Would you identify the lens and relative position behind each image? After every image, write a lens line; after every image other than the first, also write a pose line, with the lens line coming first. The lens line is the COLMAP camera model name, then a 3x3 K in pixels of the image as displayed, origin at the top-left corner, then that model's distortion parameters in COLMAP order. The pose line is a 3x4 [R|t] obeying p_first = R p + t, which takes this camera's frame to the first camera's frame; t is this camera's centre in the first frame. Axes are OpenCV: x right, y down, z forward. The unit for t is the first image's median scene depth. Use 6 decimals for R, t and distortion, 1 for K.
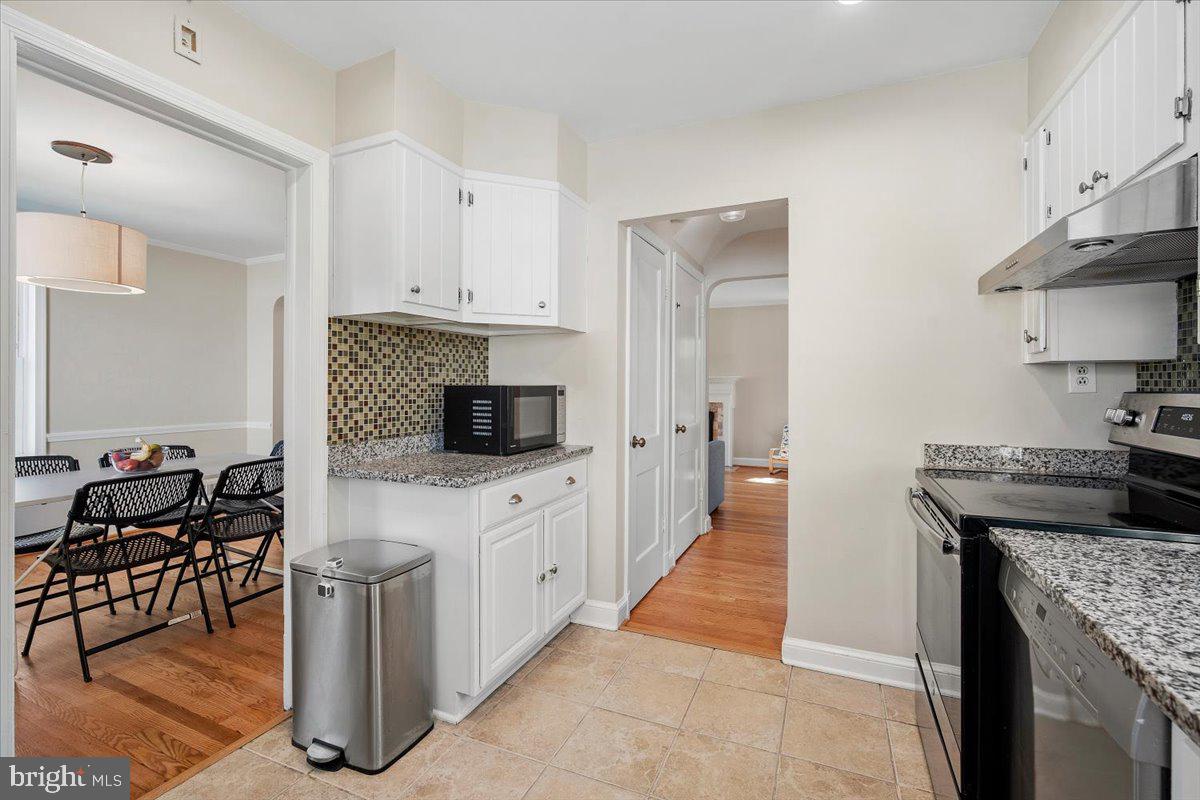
lens RADIAL K [[528.2, 0, 597.0], [0, 528.2, 395.6], [0, 0, 1]] dist [-0.011164, 0.000149]
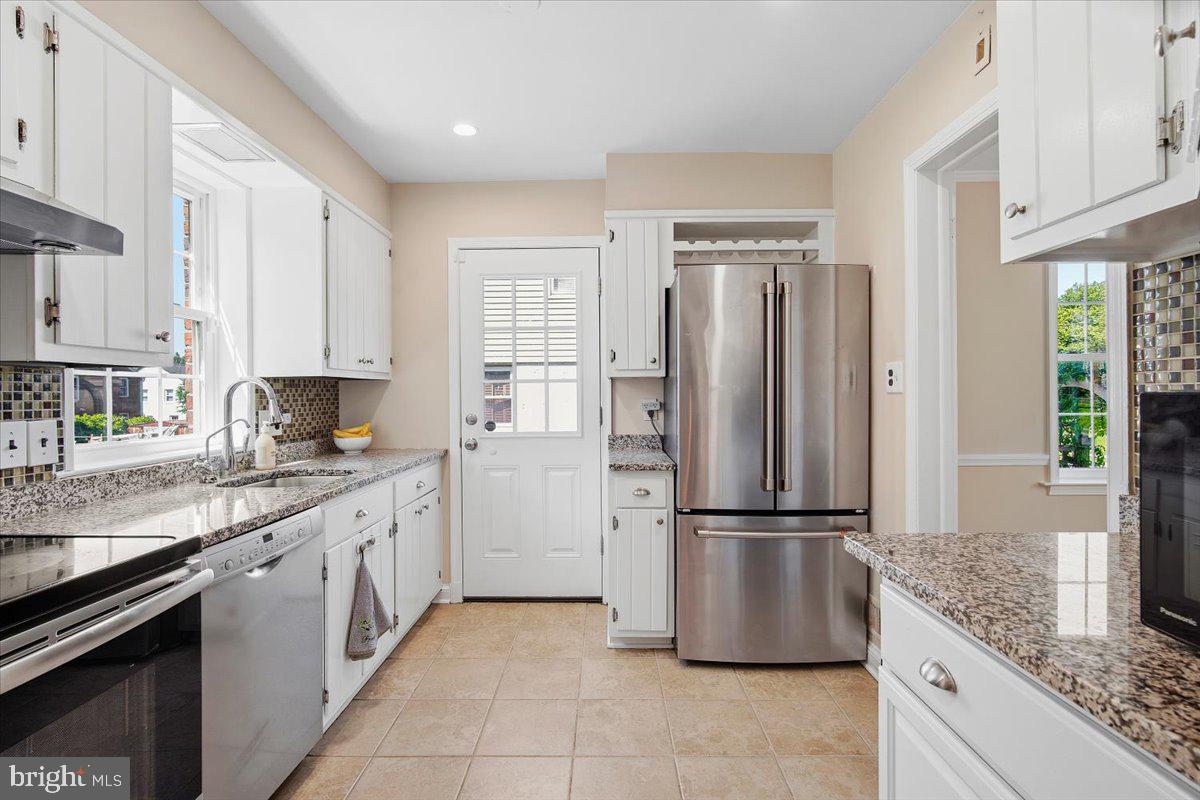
lens RADIAL K [[545.9, 0, 600.0], [0, 545.9, 400.0], [0, 0, 1]] dist [-0.001911, 0.000107]
pose [[-0.914767, 0.012627, -0.403785, 0.221156], [0.000096, 0.999518, 0.031037, -0.023401], [0.403982, 0.028353, -0.914327, 1.143593]]
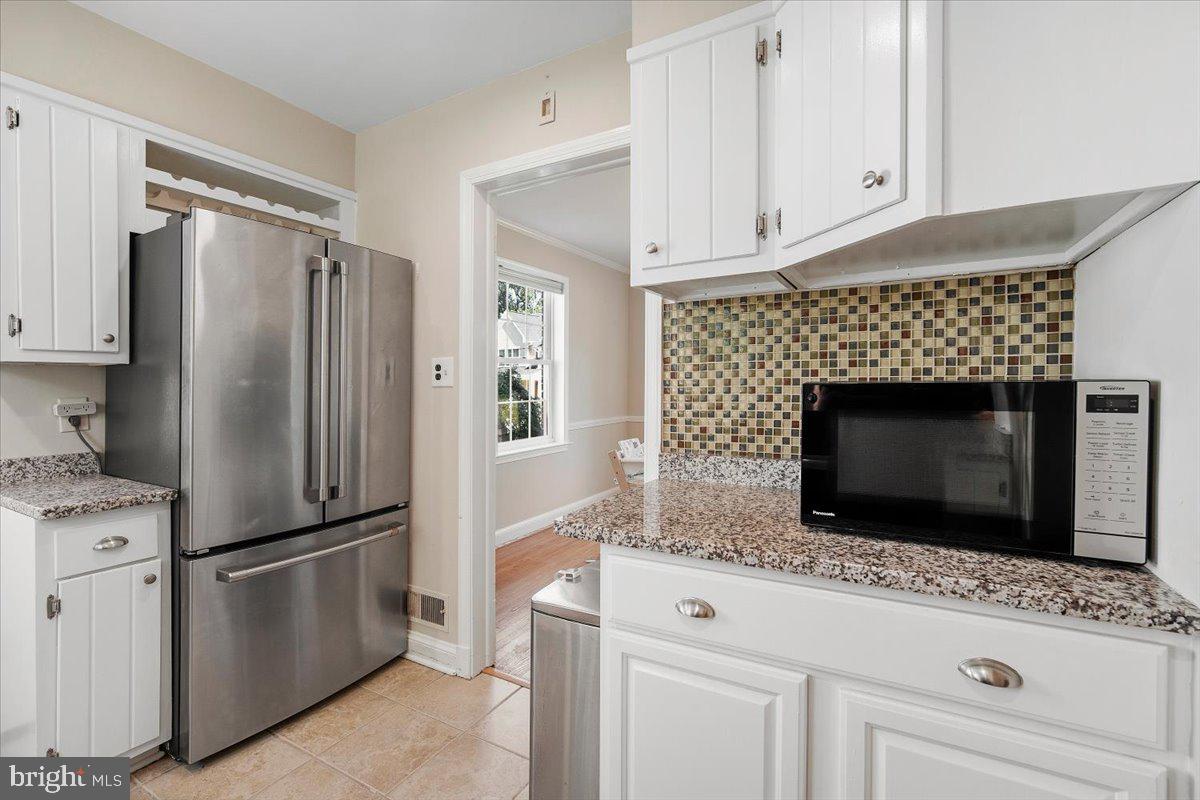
lens RADIAL K [[528.2, 0, 597.0], [0, 528.2, 395.6], [0, 0, 1]] dist [-0.011164, 0.000149]
pose [[-0.087345, 0.024764, -0.995870, 0.318188], [-0.010424, 0.999614, 0.025772, -0.017653], [0.996124, 0.012632, -0.087053, 0.845480]]
